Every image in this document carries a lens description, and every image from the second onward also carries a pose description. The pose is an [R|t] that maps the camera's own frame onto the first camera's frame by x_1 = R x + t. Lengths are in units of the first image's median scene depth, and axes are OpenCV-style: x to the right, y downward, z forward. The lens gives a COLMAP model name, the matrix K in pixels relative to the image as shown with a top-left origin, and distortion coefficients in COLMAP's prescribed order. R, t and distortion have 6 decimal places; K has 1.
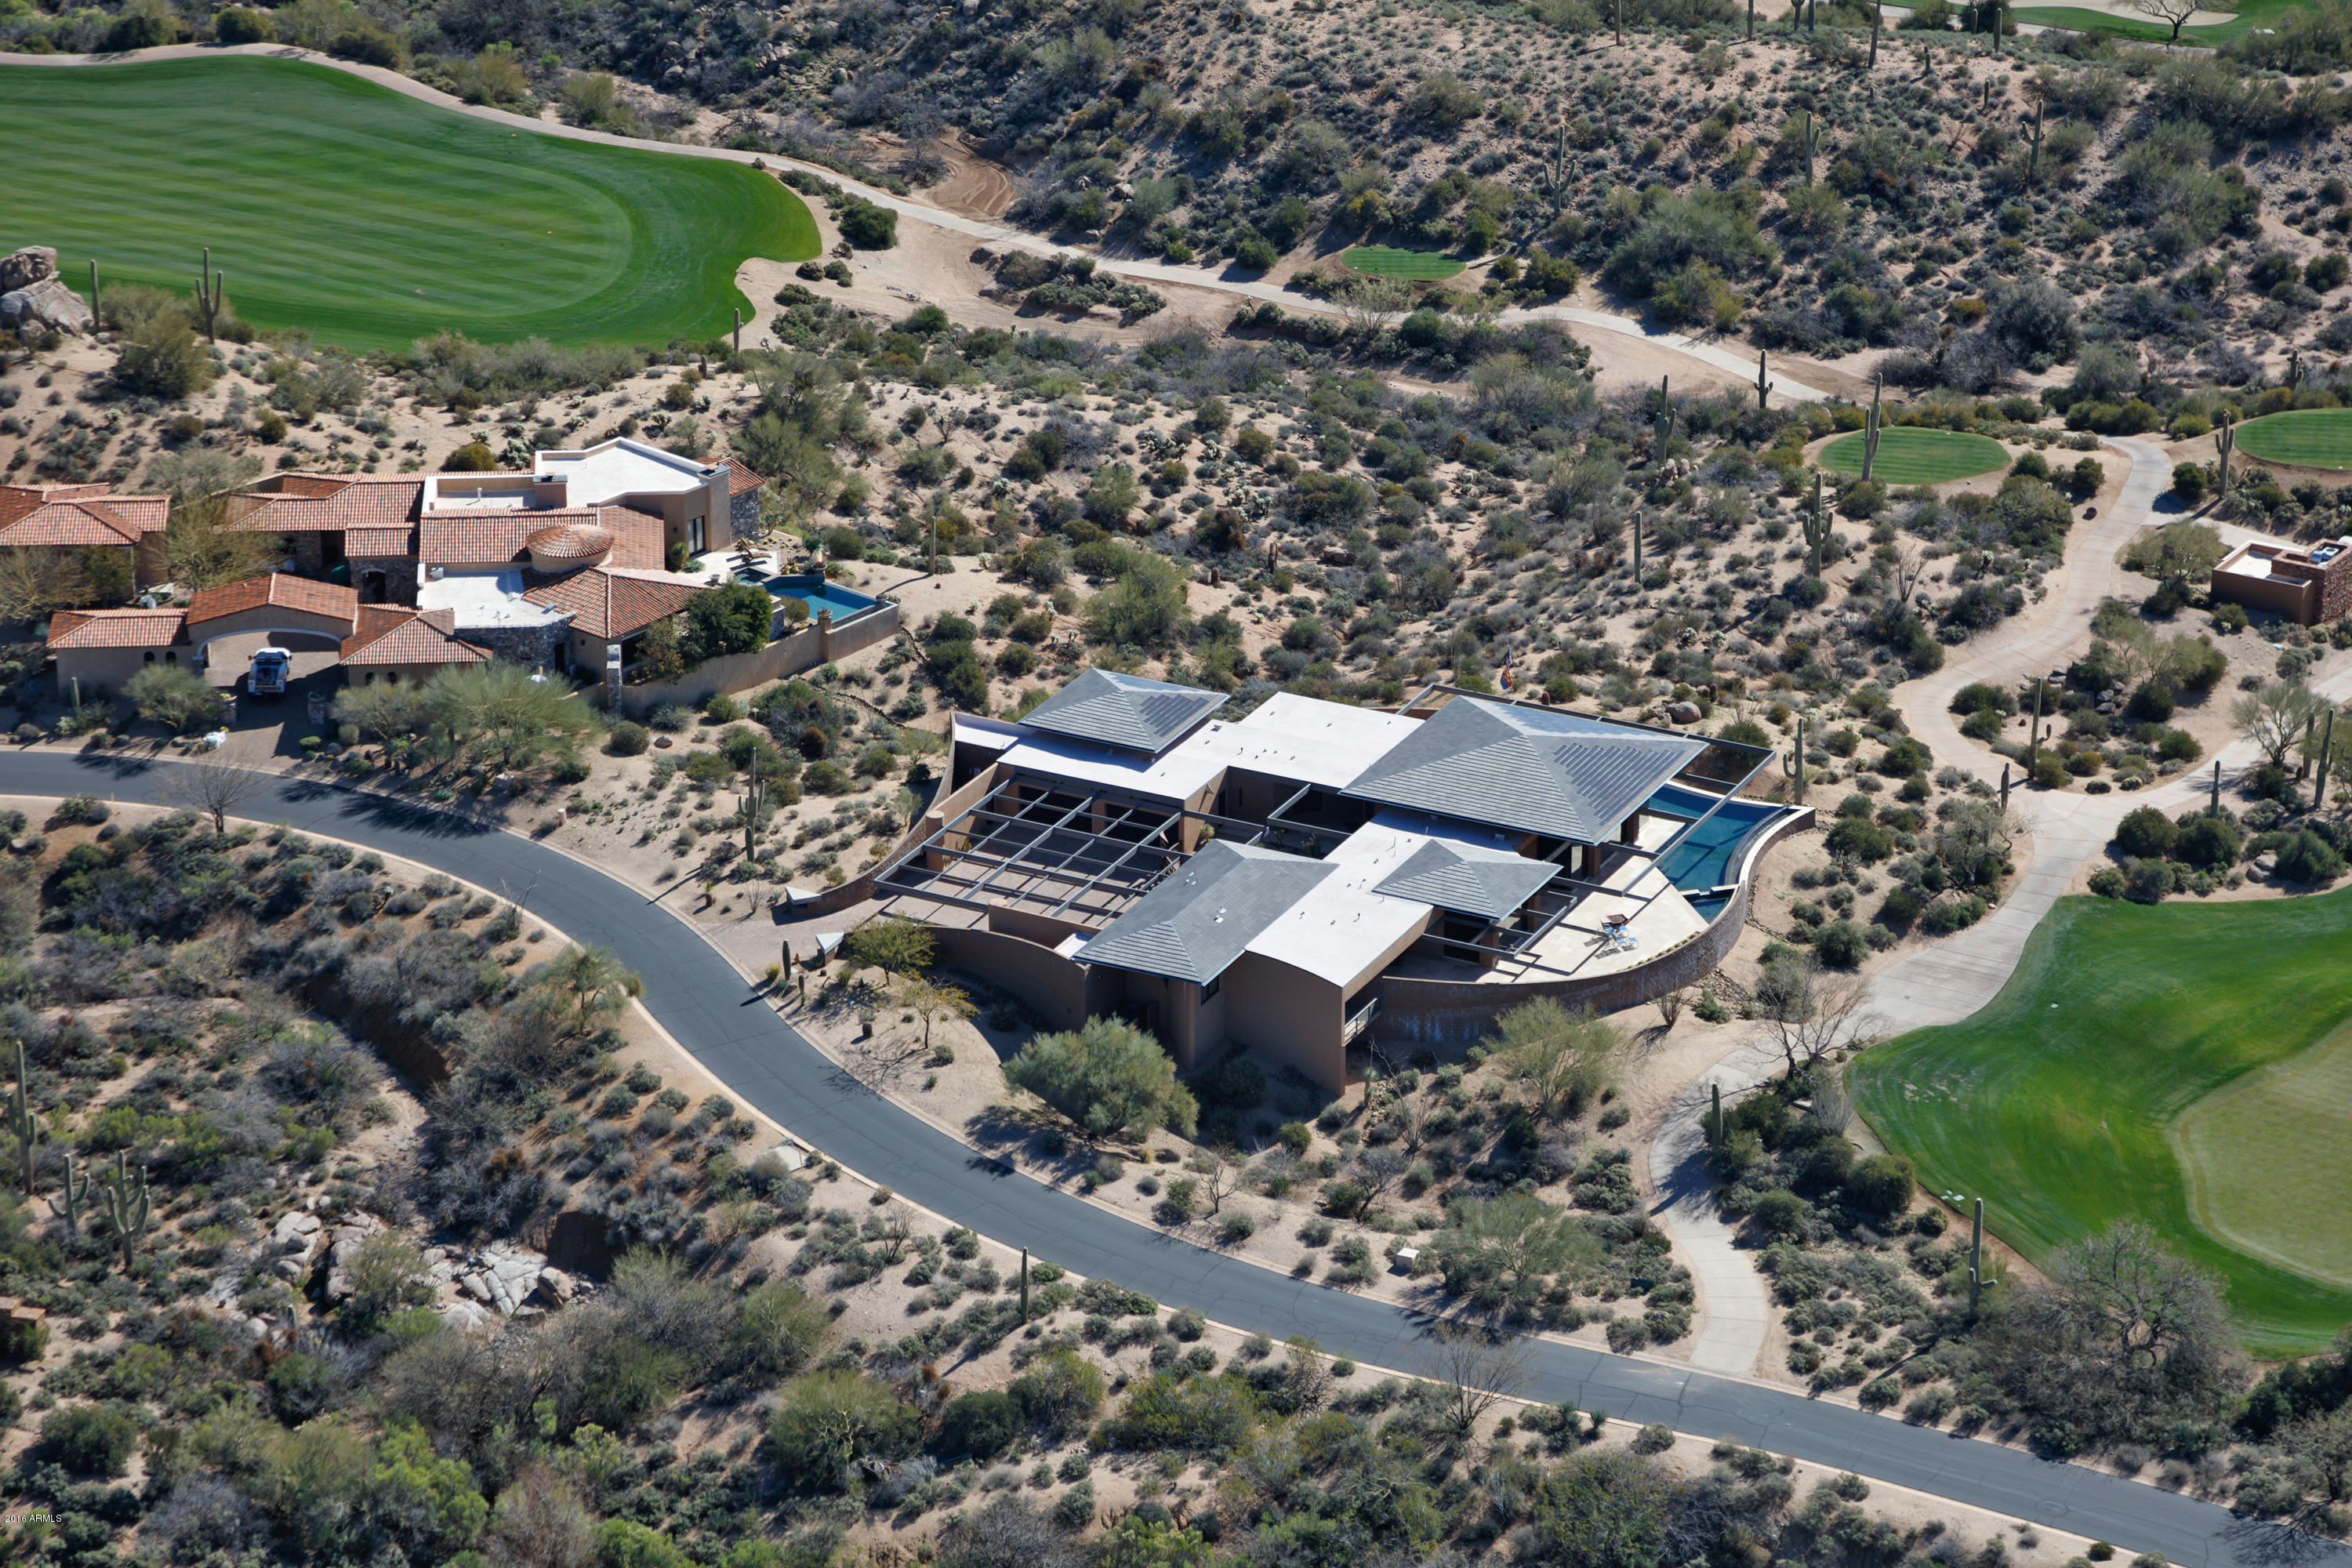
lens RADIAL K [[6425.3, 0, 1178.4], [0, 6425.3, 885.2], [0, 0, 1]] dist [0.660787, -0.122473]
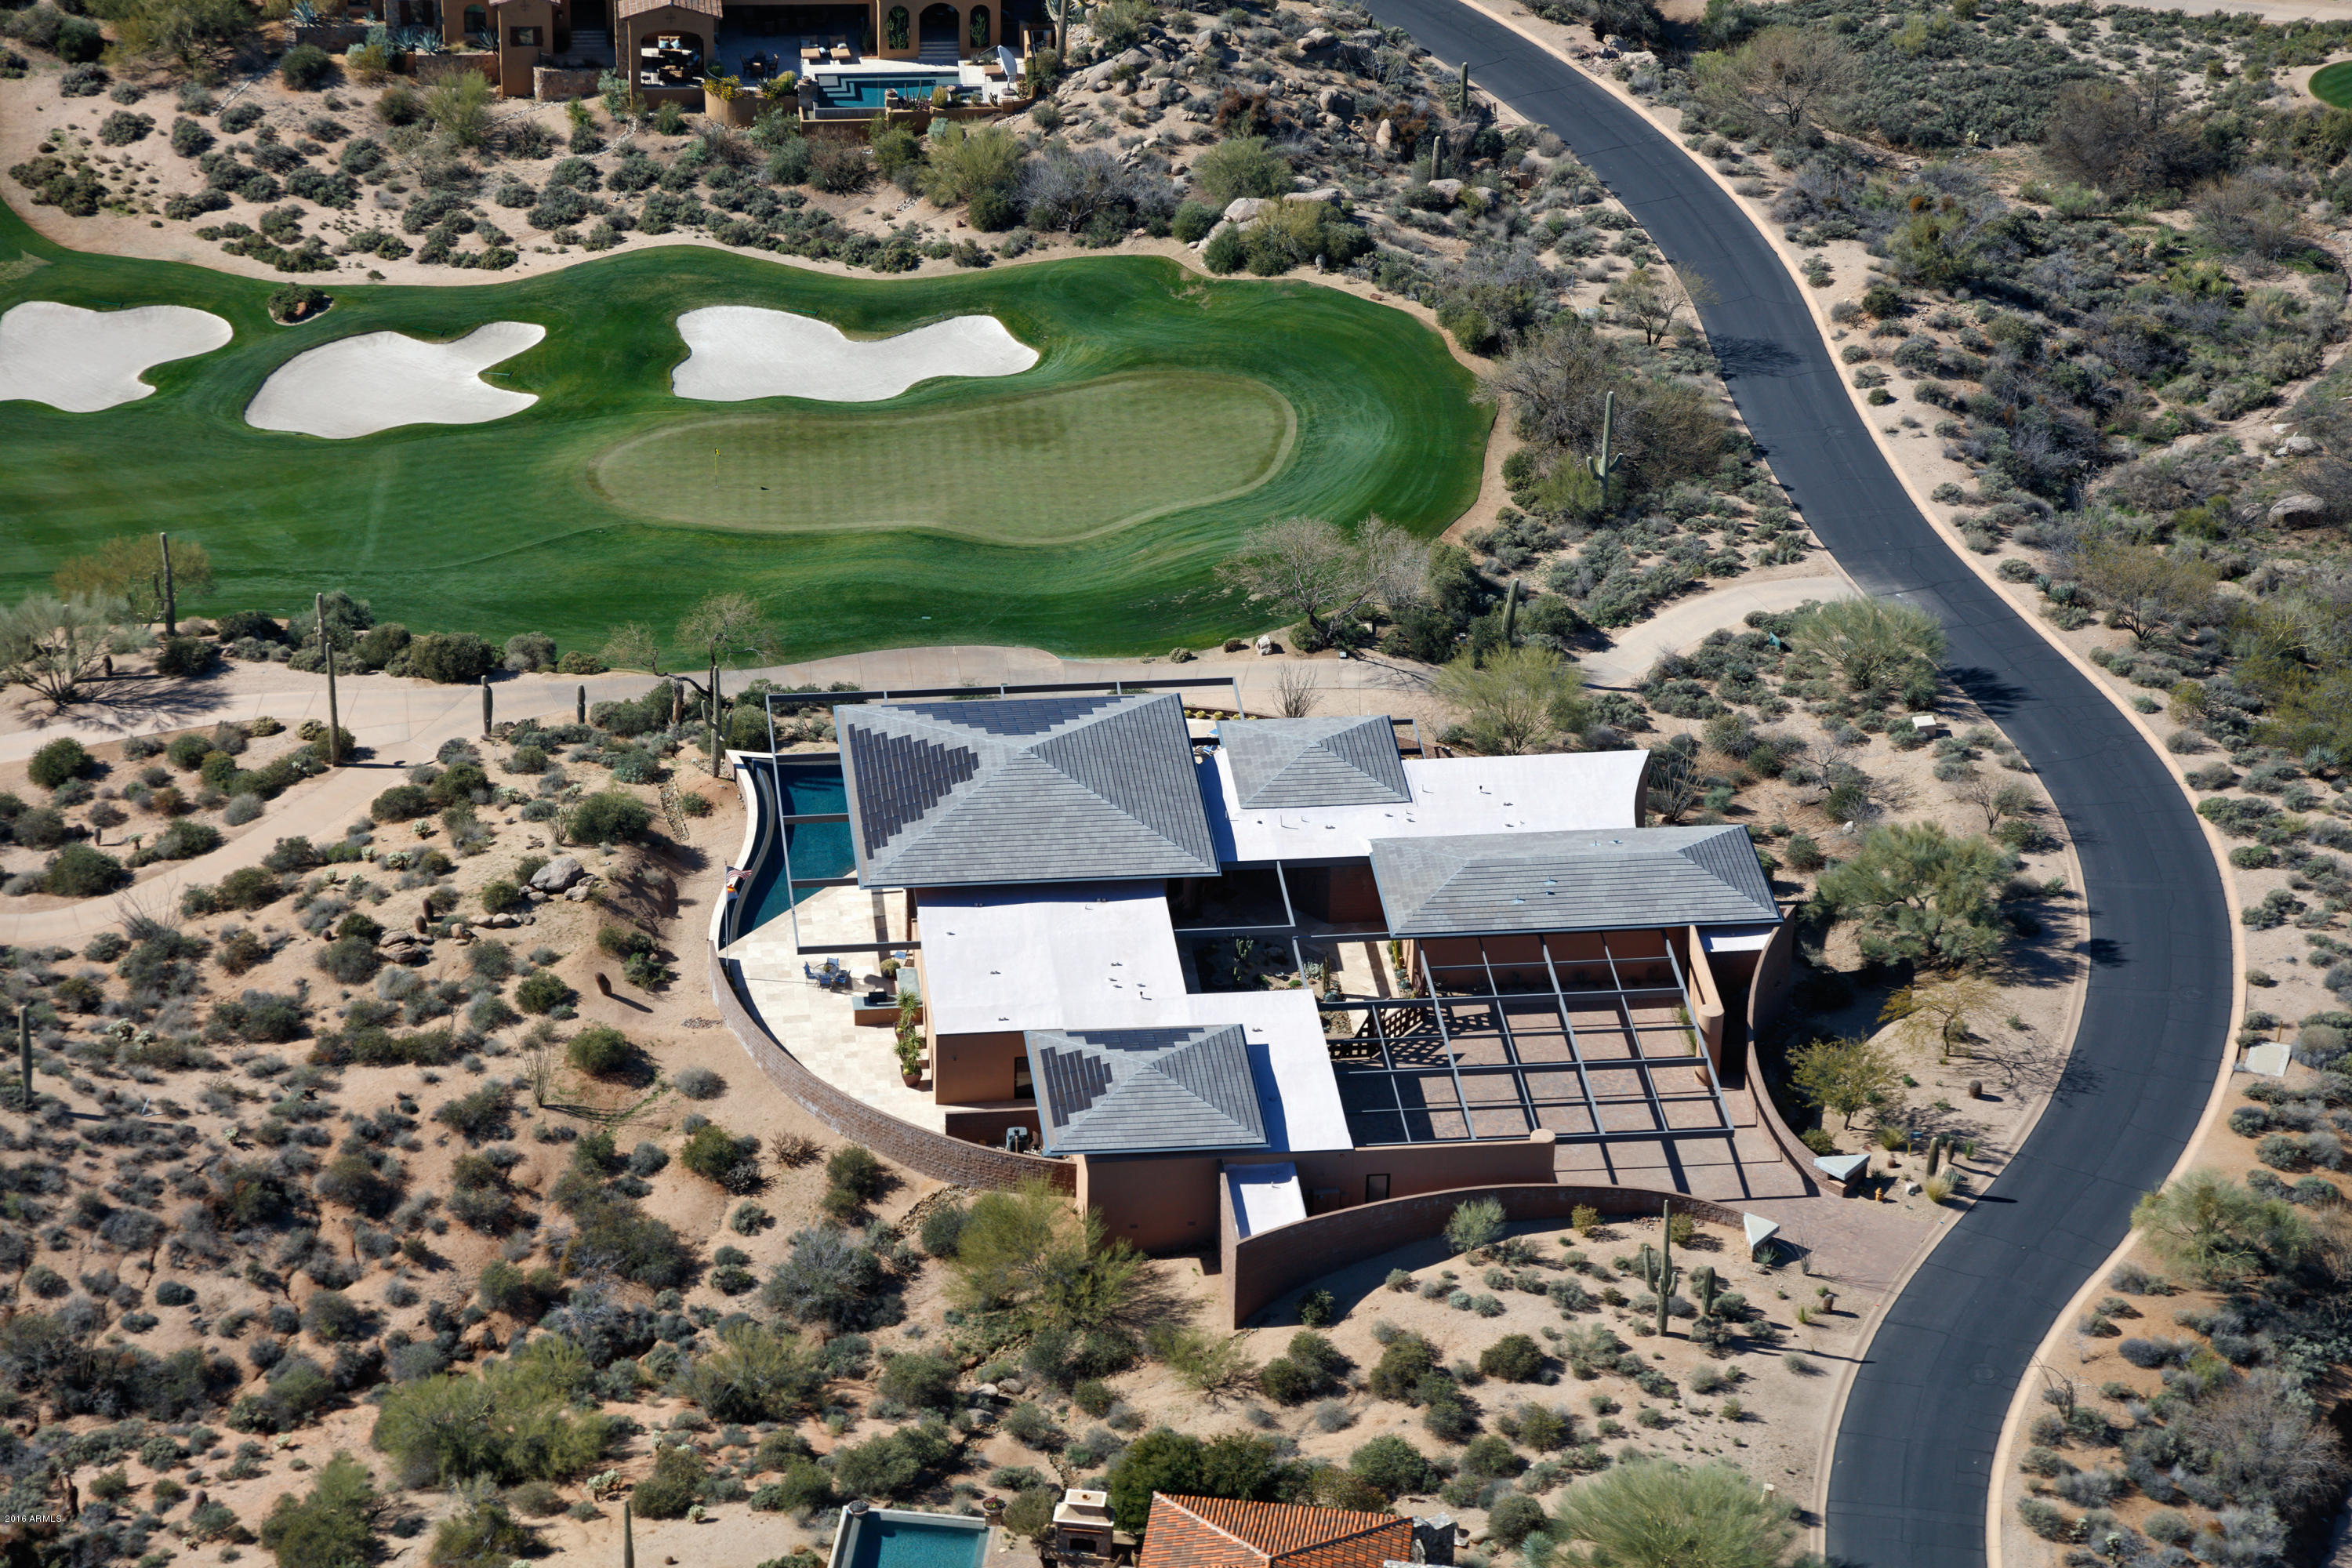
lens RADIAL K [[6425.3, 0, 1178.4], [0, 6425.3, 885.2], [0, 0, 1]] dist [0.660787, -0.122473]
pose [[-0.558211, -0.449539, 0.697363, -0.501454], [0.328371, 0.652175, 0.683258, -0.532130], [-0.761954, 0.610395, -0.216436, 1.141608]]
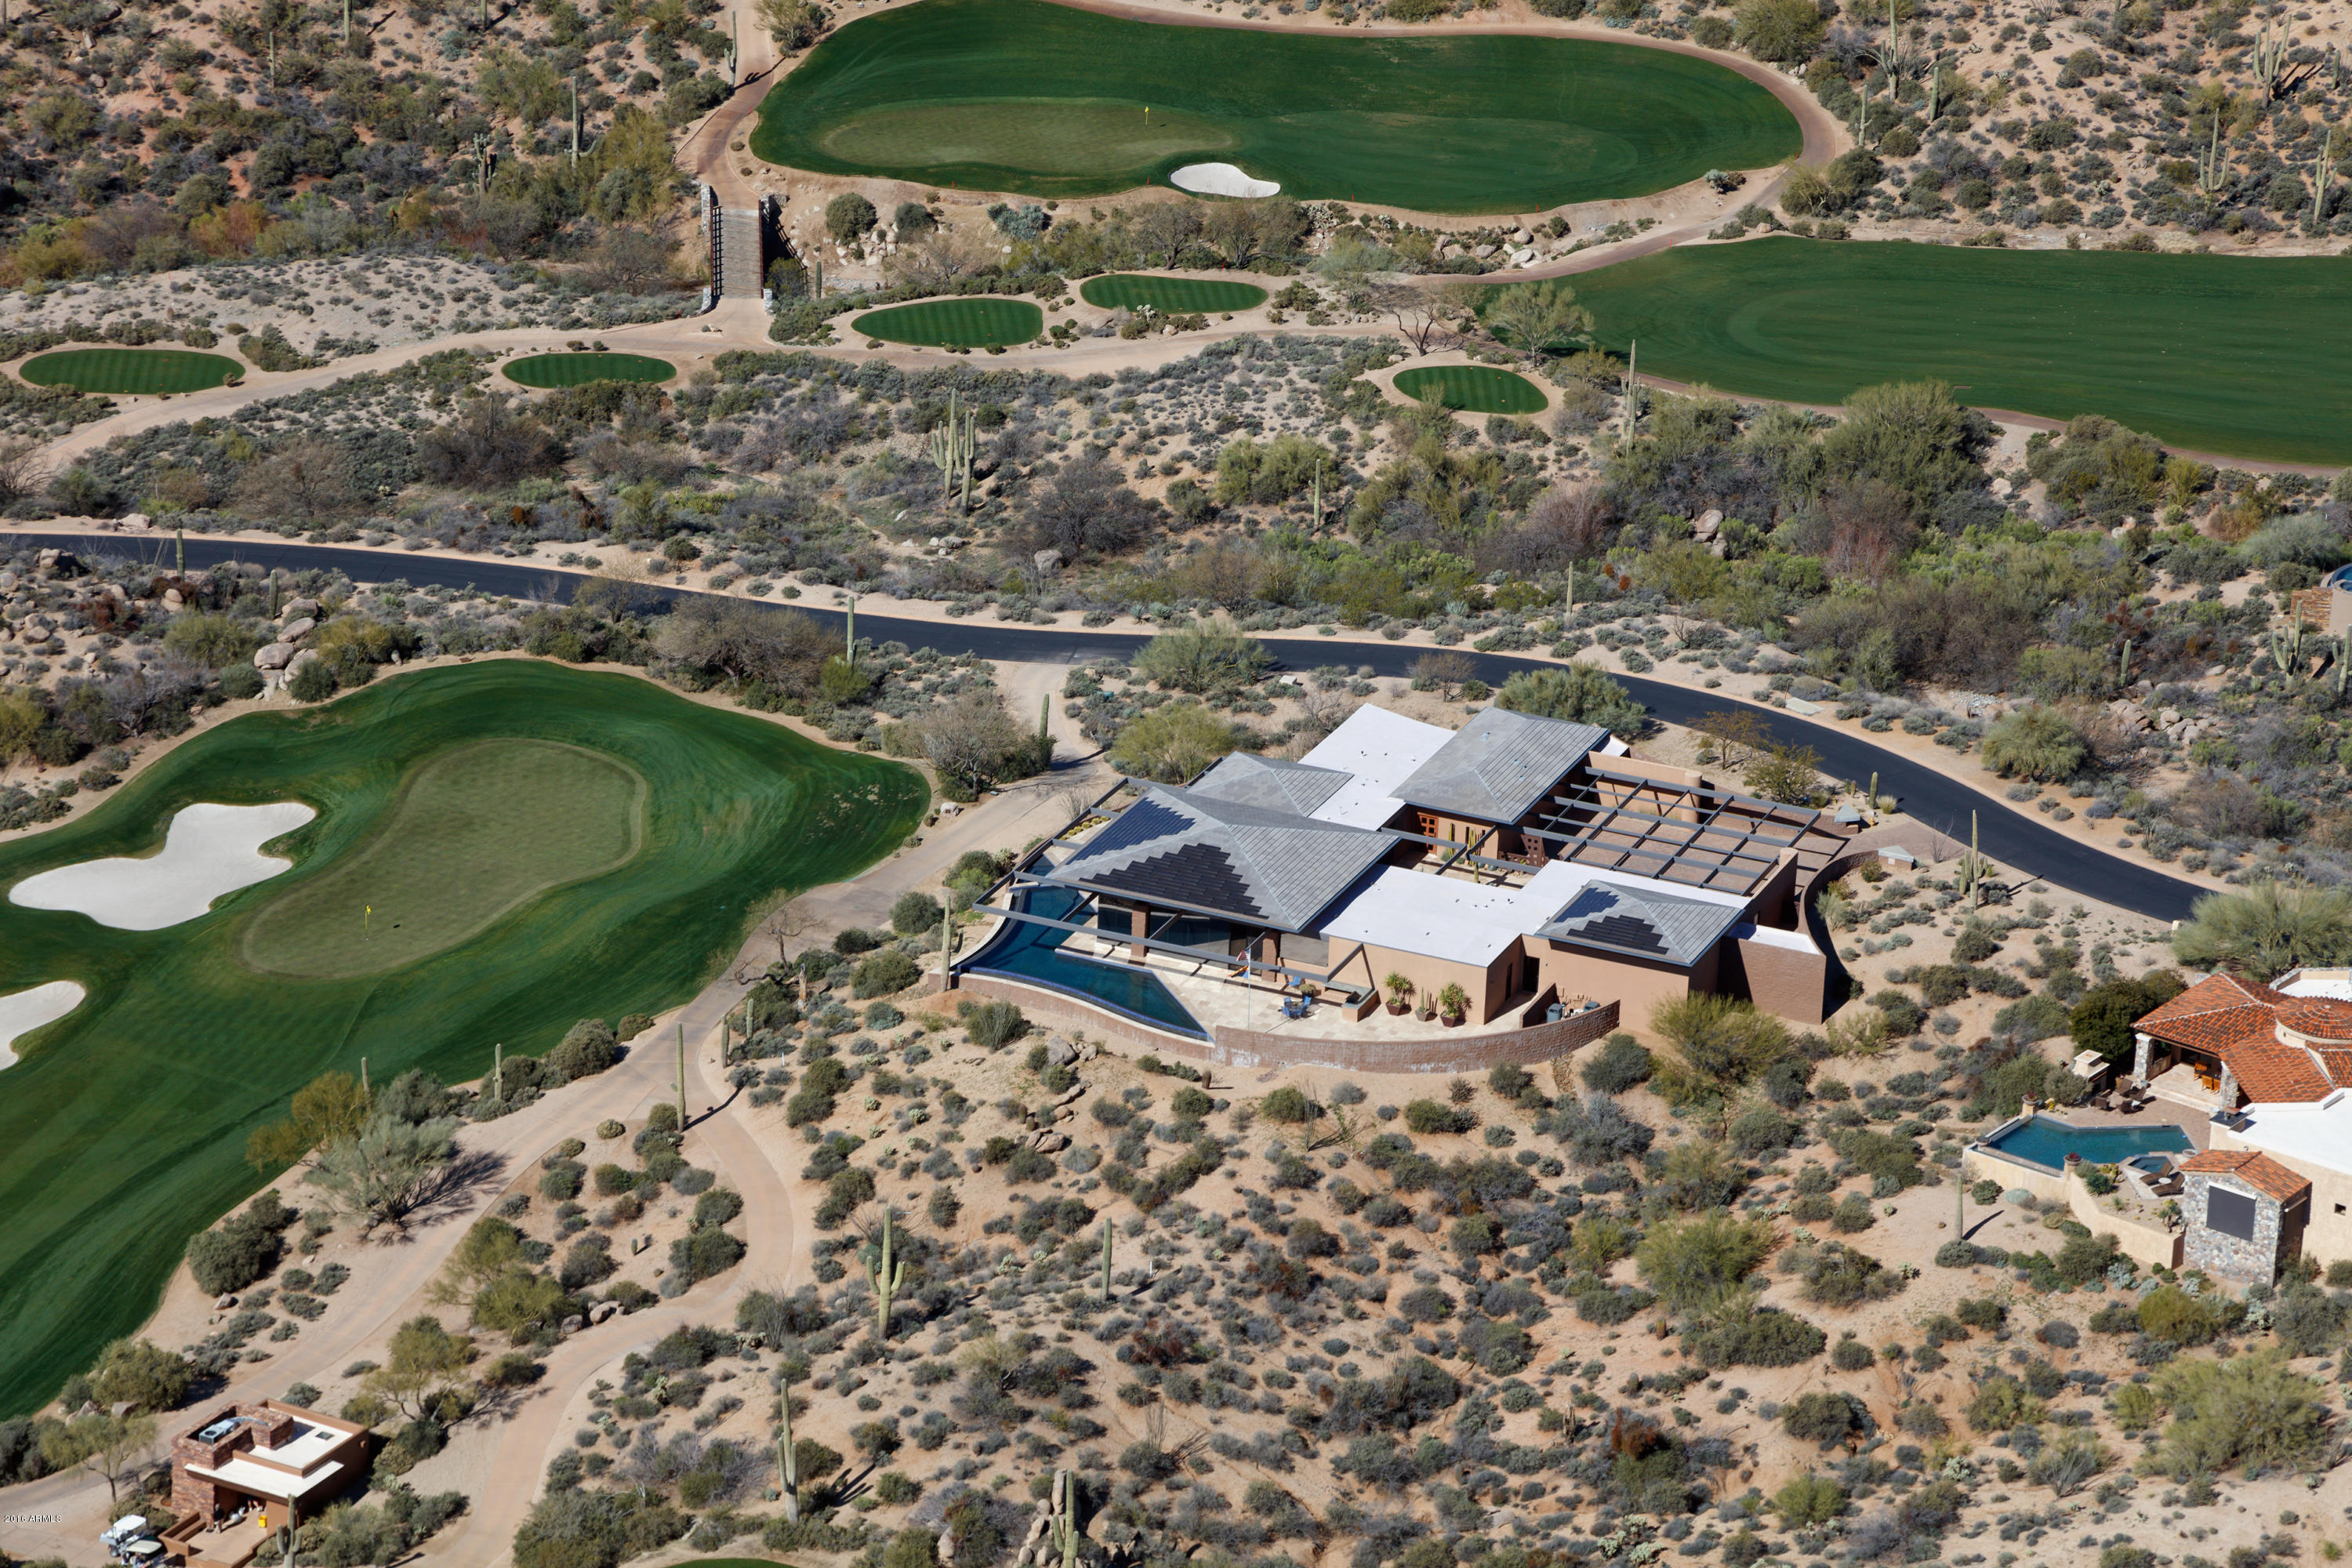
lens RADIAL K [[6425.3, 0, 1178.4], [0, 6425.3, 885.2], [0, 0, 1]] dist [0.660787, -0.122473]
pose [[-0.996601, -0.006499, -0.082123, 0.141341], [-0.065297, 0.670105, 0.739389, -0.747062], [0.050226, 0.742238, -0.668252, 1.646285]]
